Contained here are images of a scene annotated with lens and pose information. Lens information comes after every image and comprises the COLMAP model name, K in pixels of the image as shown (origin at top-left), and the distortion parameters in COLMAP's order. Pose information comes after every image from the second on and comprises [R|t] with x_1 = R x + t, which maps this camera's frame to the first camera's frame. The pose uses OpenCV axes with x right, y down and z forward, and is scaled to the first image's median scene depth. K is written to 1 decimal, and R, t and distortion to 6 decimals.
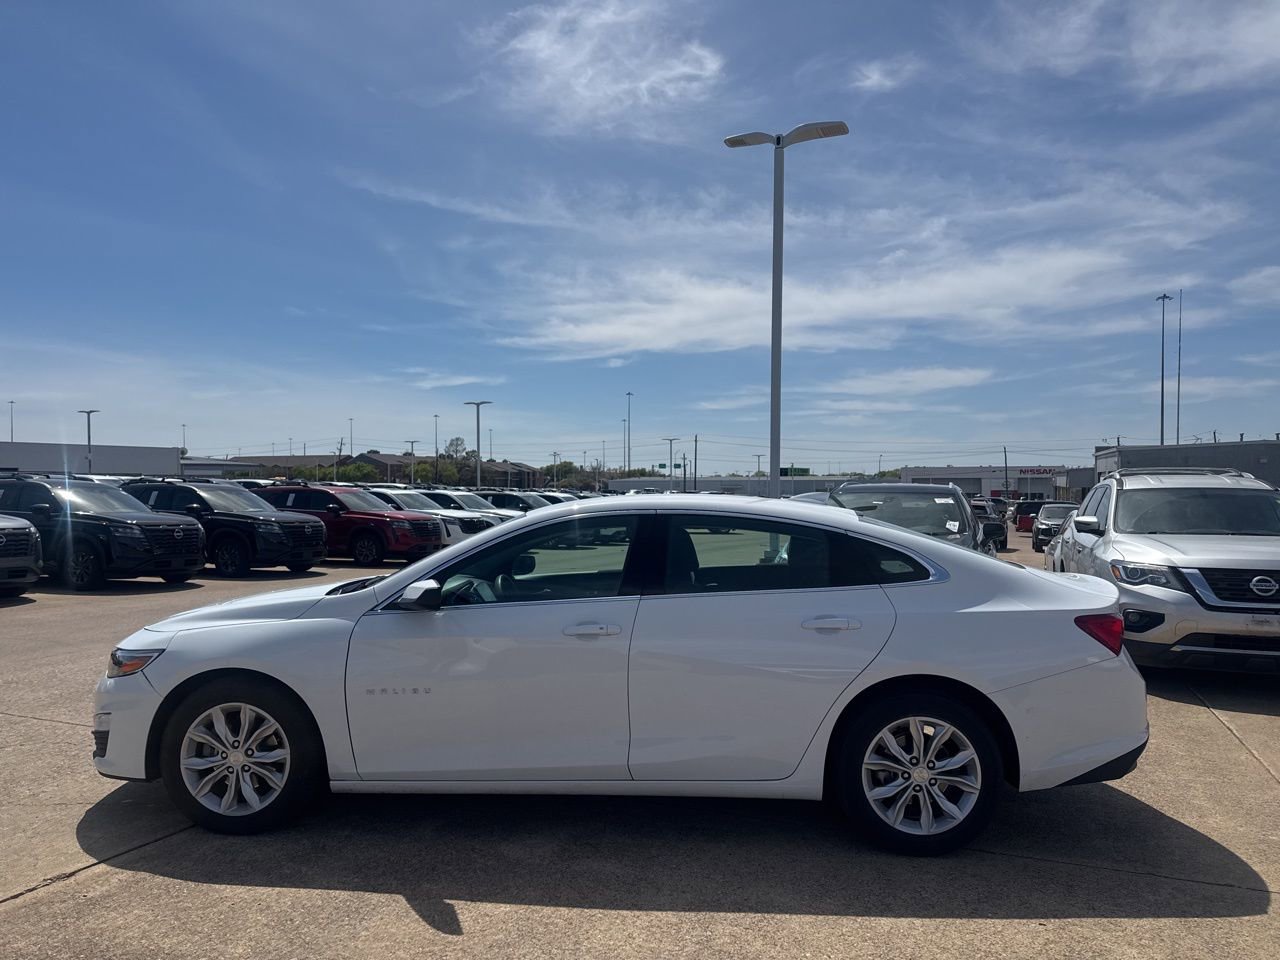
lens RADIAL K [[876.2, 0, 651.4], [0, 876.2, 536.2], [0, 0, 1]] dist [0.070449, -0.097268]
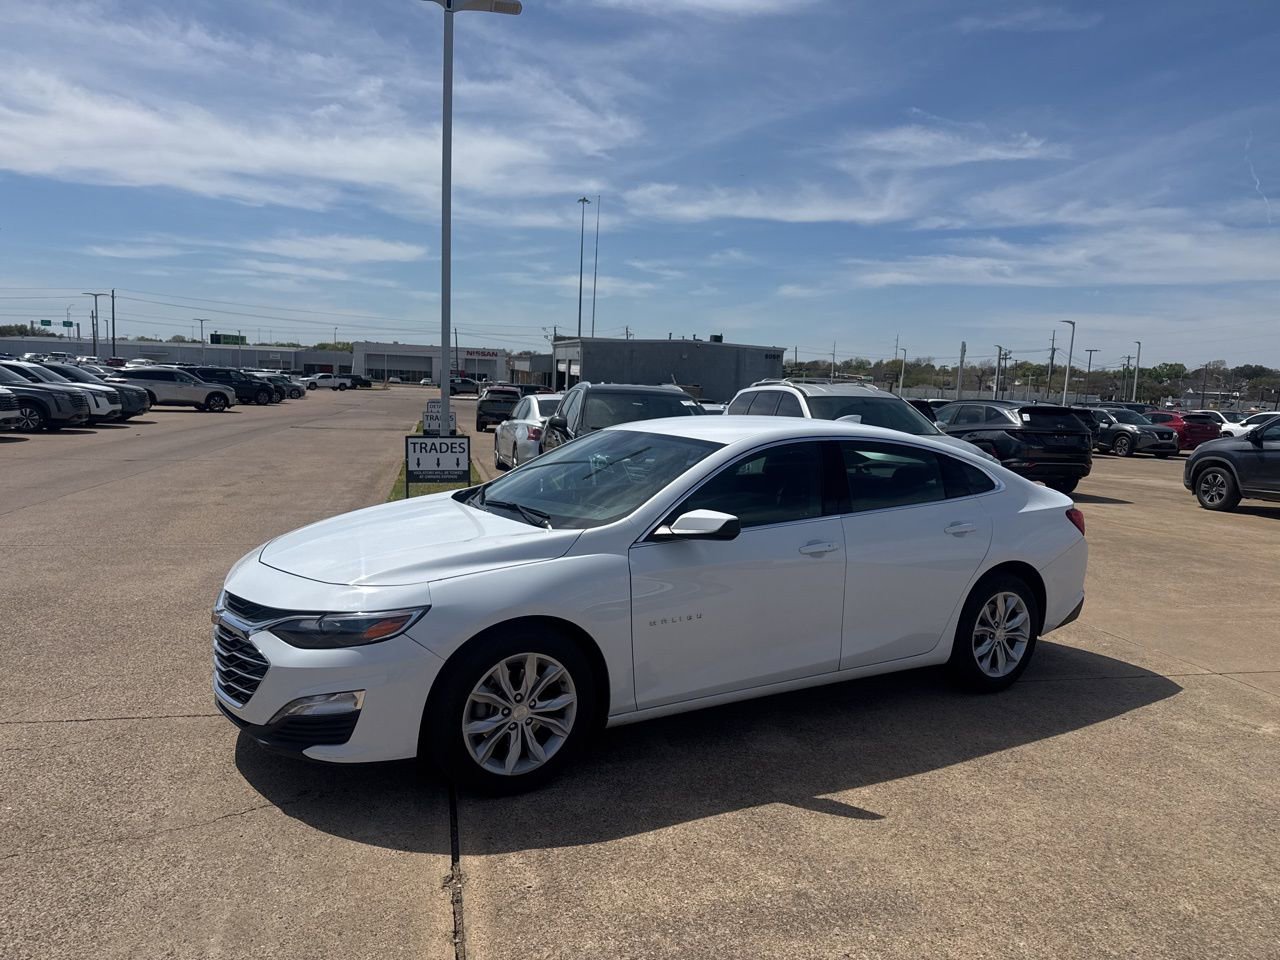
lens RADIAL K [[888.6, 0, 647.0], [0, 888.6, 506.4], [0, 0, 1]] dist [0.059080, -0.082560]
pose [[0.826628, -0.049998, 0.560523, -0.864295], [-0.008400, 0.994838, 0.101126, -0.054917], [-0.562686, -0.088302, 0.821941, 0.190095]]
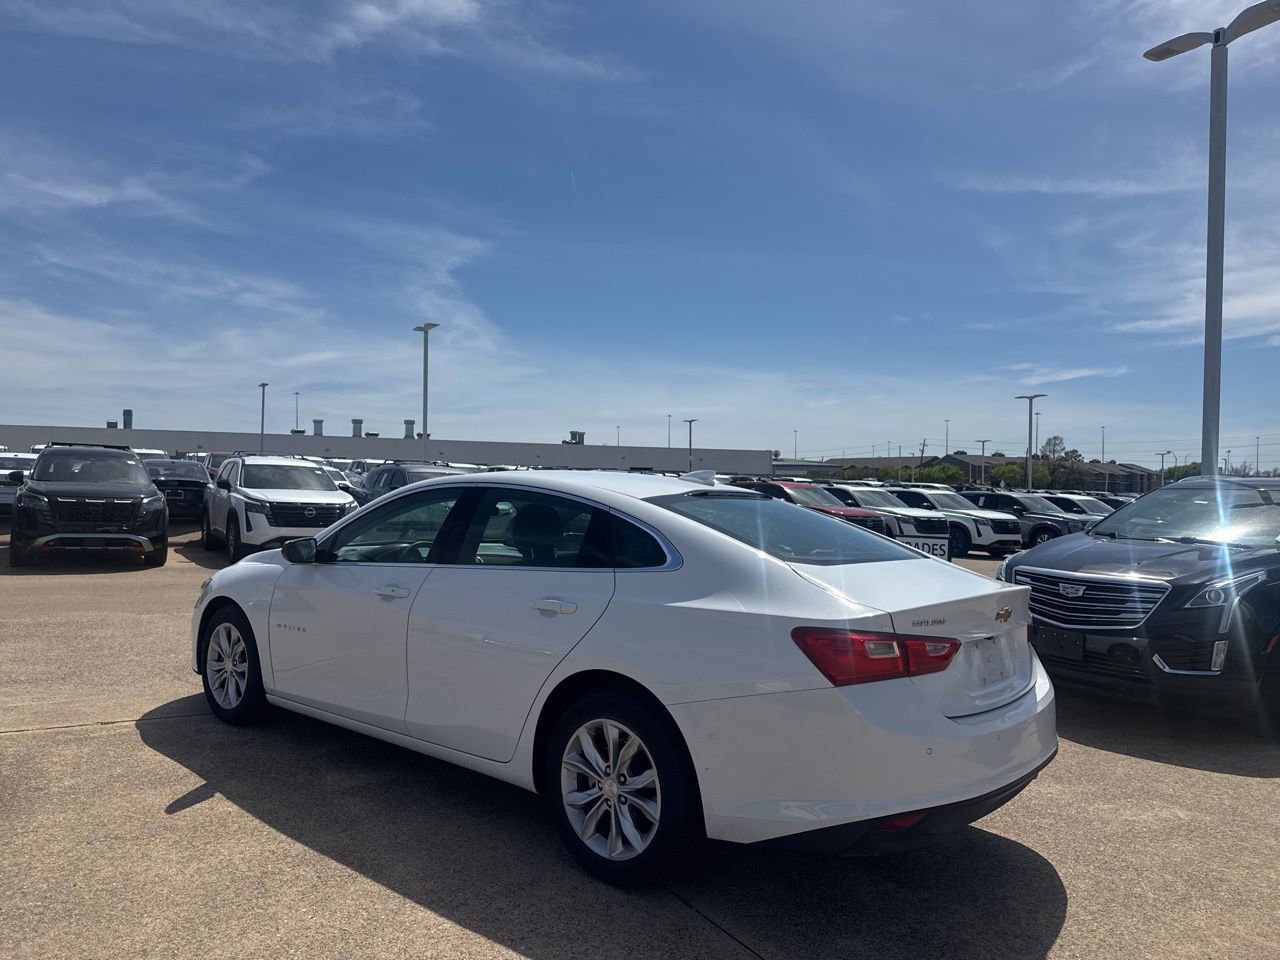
lens RADIAL K [[884.5, 0, 643.0], [0, 884.5, 506.6], [0, 0, 1]] dist [0.074173, -0.100621]
pose [[0.796235, 0.029897, -0.604249, 0.819868], [-0.051399, 0.998510, -0.018326, 0.007440], [0.602800, 0.045649, 0.796585, 0.296638]]
